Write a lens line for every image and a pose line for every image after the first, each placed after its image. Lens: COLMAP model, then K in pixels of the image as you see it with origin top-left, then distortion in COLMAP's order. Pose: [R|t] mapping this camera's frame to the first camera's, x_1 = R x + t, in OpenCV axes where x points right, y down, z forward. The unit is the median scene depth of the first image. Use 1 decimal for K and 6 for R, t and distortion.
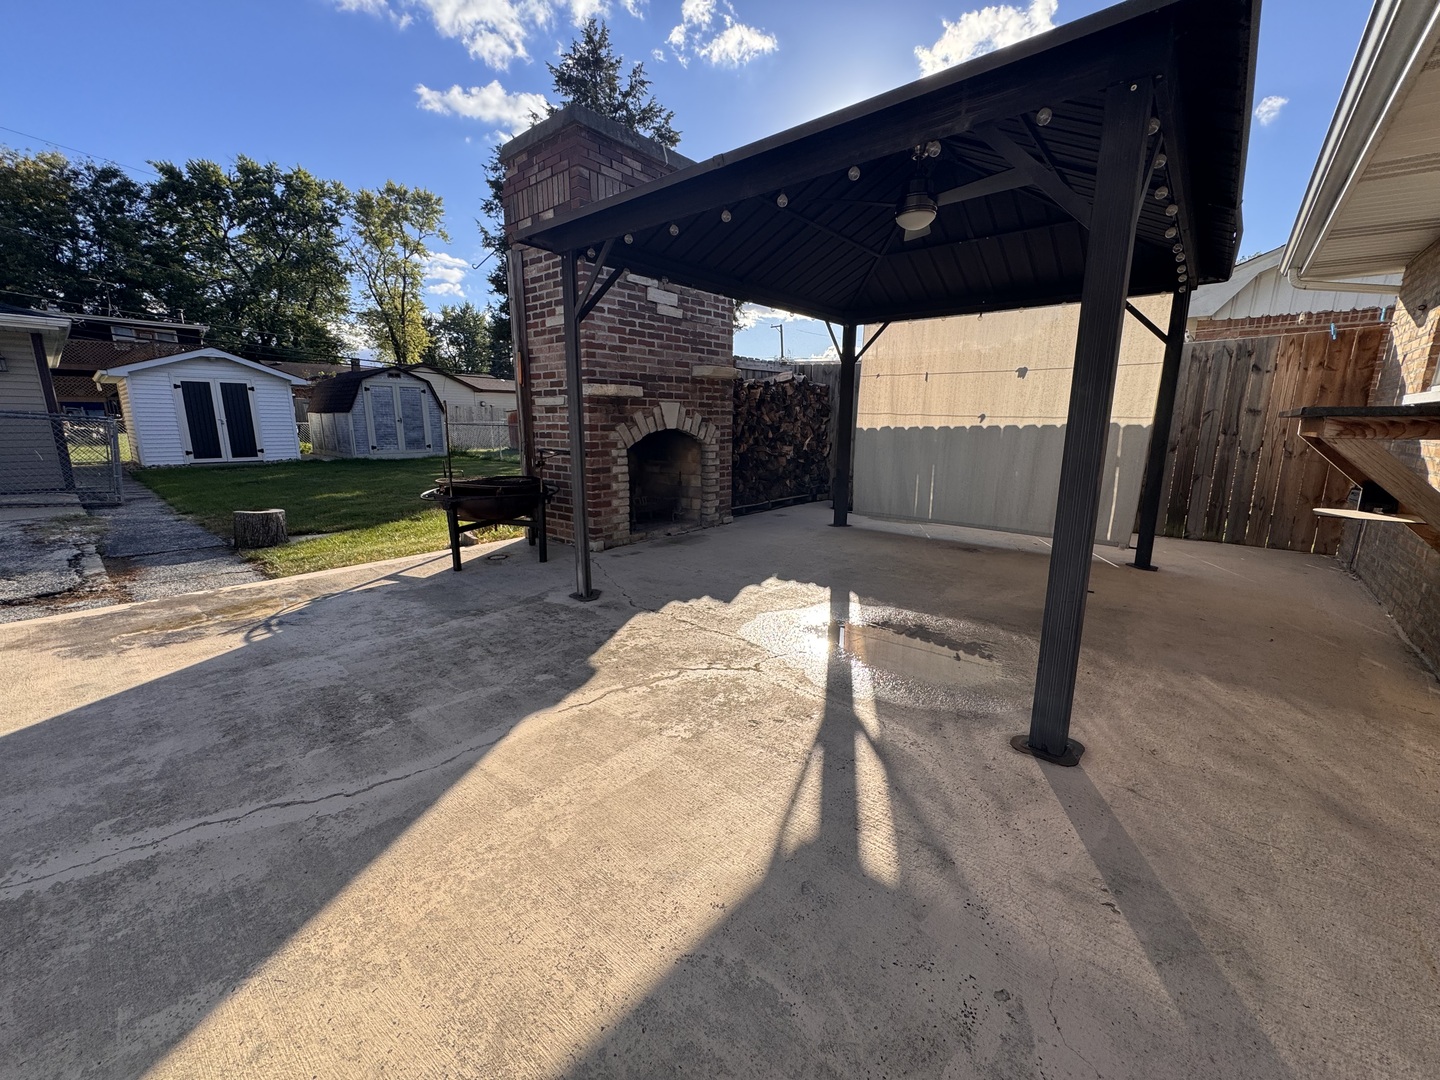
lens RADIAL K [[575.1, 0, 722.3], [0, 575.1, 535.3], [0, 0, 1]] dist [-0.004203, -0.000417]
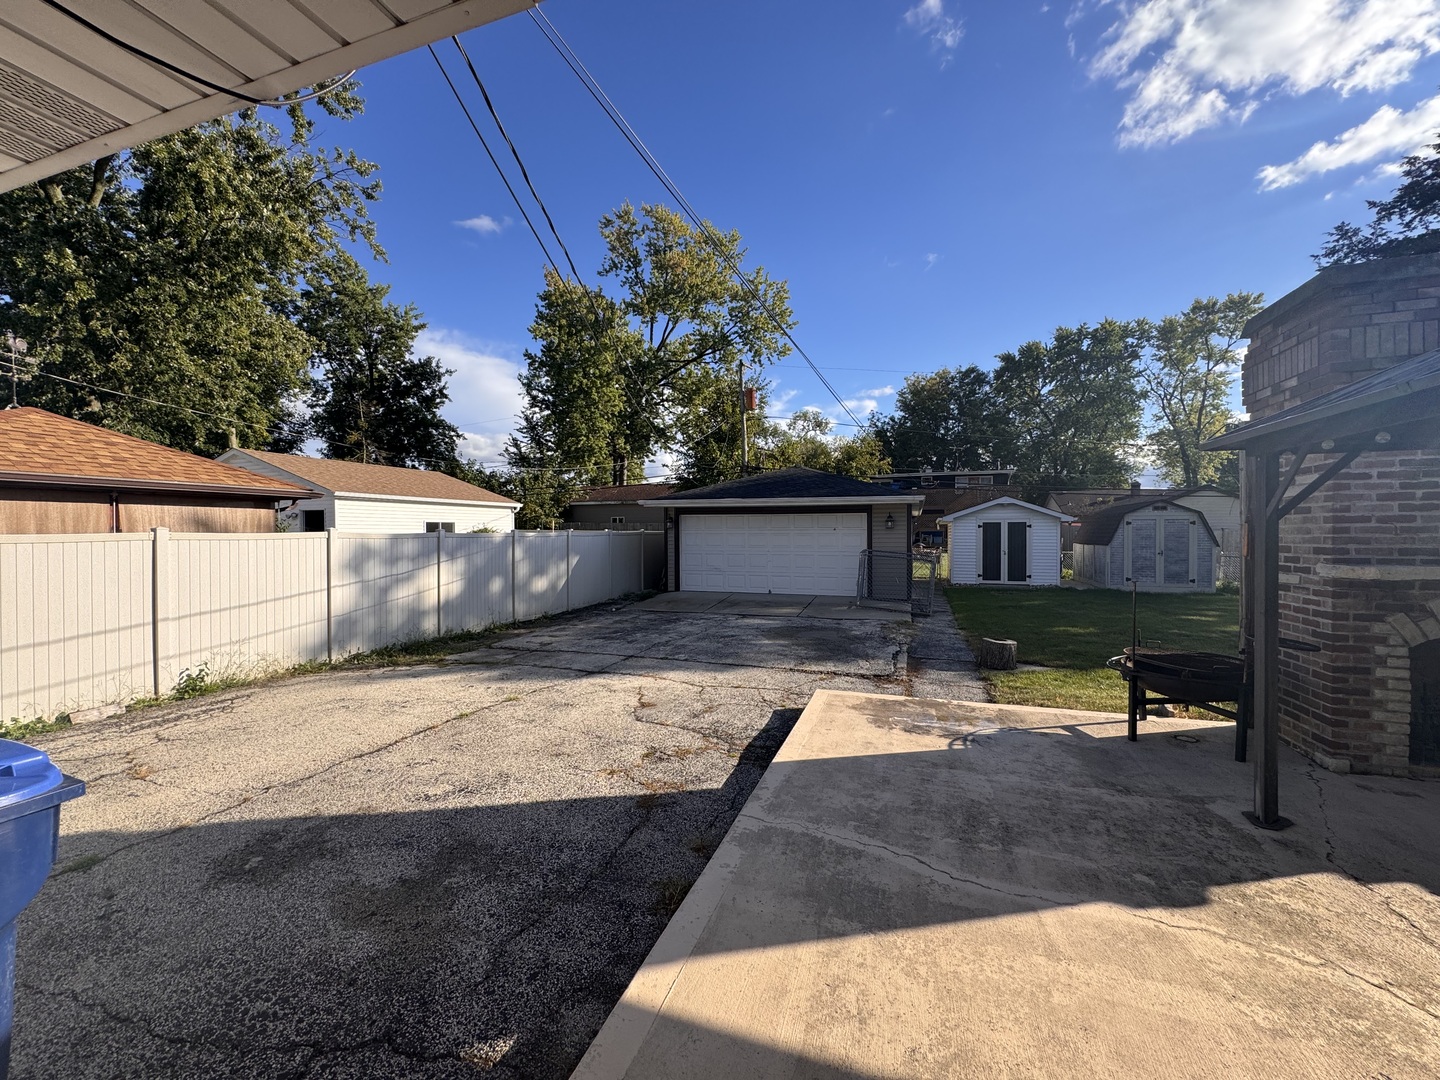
lens RADIAL K [[575.1, 0, 722.3], [0, 575.1, 535.3], [0, 0, 1]] dist [-0.004203, -0.000417]
pose [[0.372916, 0.001253, -0.927864, 0.201835], [-0.181652, 0.980747, -0.071683, -0.083820], [0.909910, 0.195280, 0.365964, -0.114807]]
